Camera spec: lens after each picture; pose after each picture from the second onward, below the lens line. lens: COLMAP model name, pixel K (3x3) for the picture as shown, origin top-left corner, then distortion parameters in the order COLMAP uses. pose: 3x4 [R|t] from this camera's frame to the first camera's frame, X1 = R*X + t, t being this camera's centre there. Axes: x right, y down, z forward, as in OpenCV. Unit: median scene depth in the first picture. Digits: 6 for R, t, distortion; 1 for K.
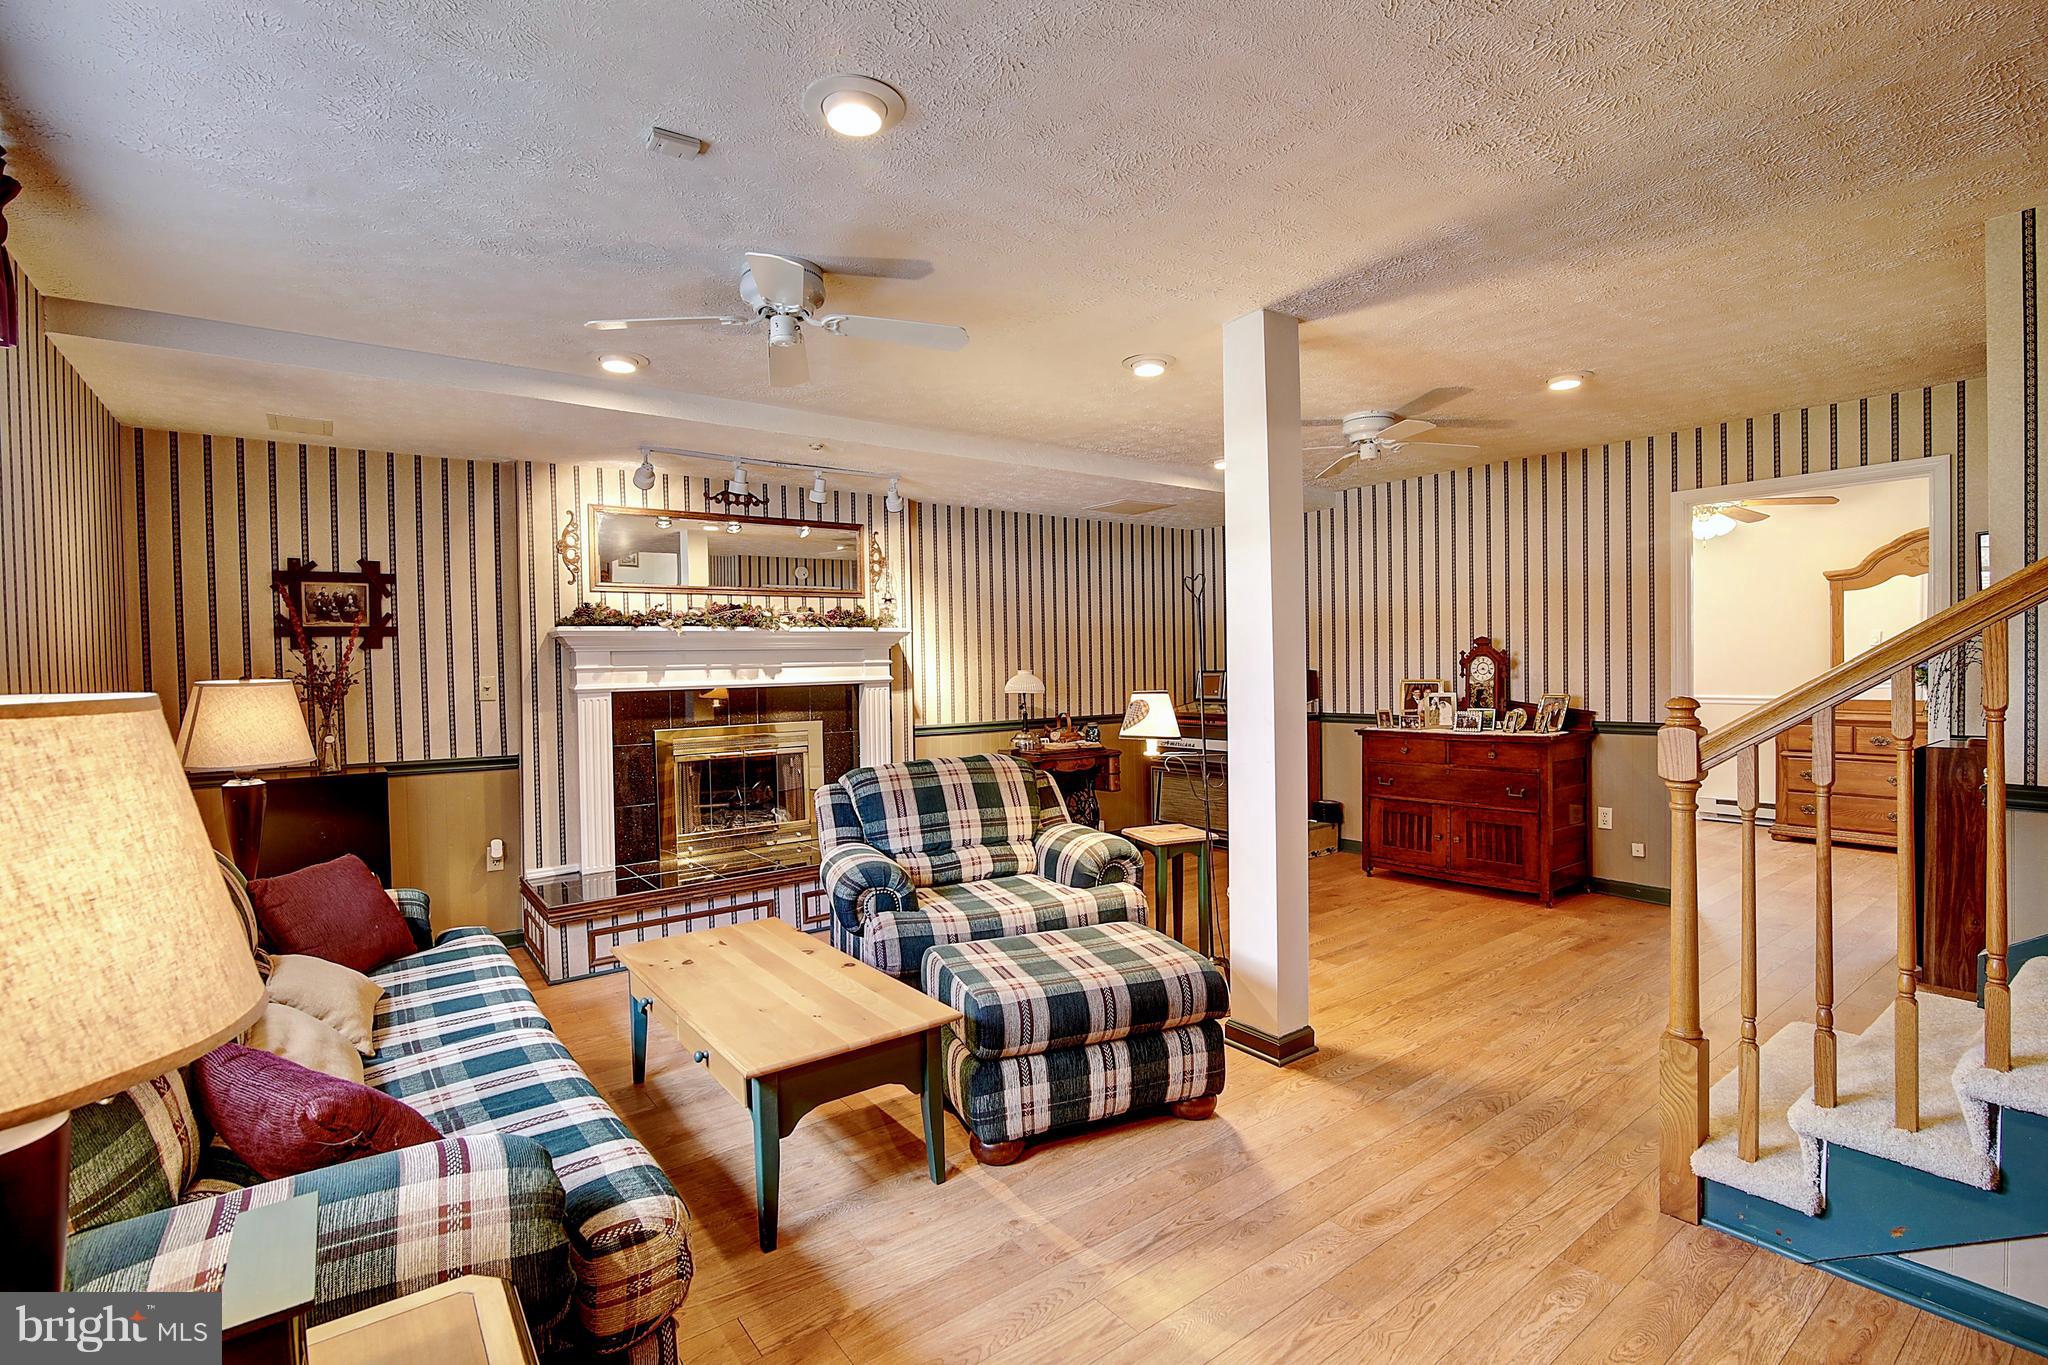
lens RADIAL K [[922.4, 0, 1024.0], [0, 922.4, 682.5], [0, 0, 1]] dist [0.000316, 0.000147]
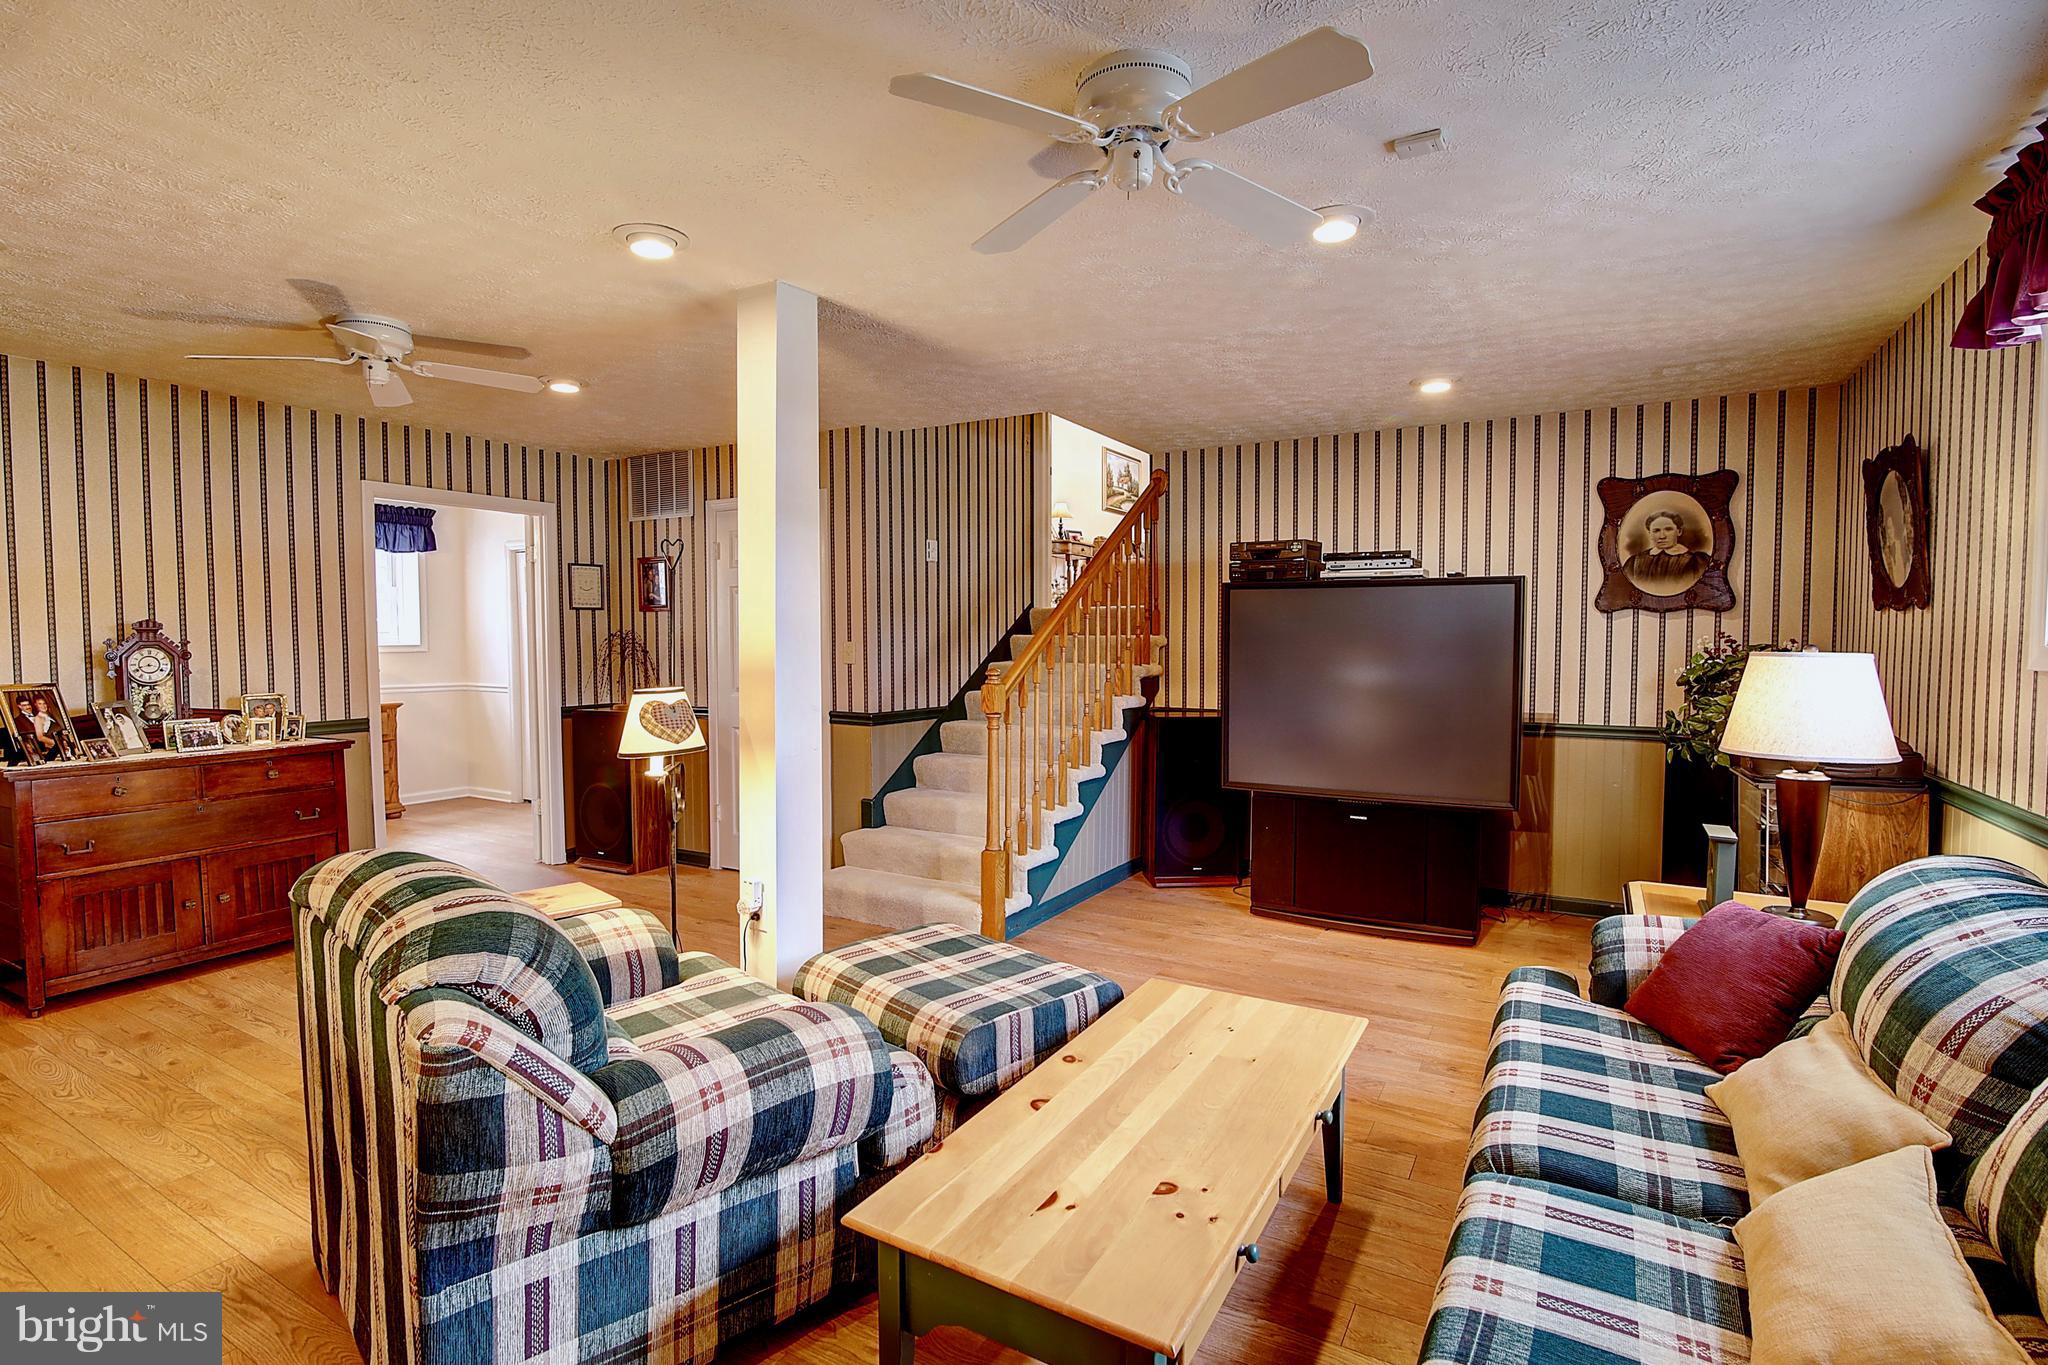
lens RADIAL K [[942.6, 0, 1022.7], [0, 942.6, 685.1], [0, 0, 1]] dist [-0.019422, 0.000731]
pose [[-0.399243, -0.013125, 0.916751, -0.920532], [0.018647, 0.999574, 0.022432, -0.007801], [-0.916656, 0.026050, -0.398828, 1.426914]]
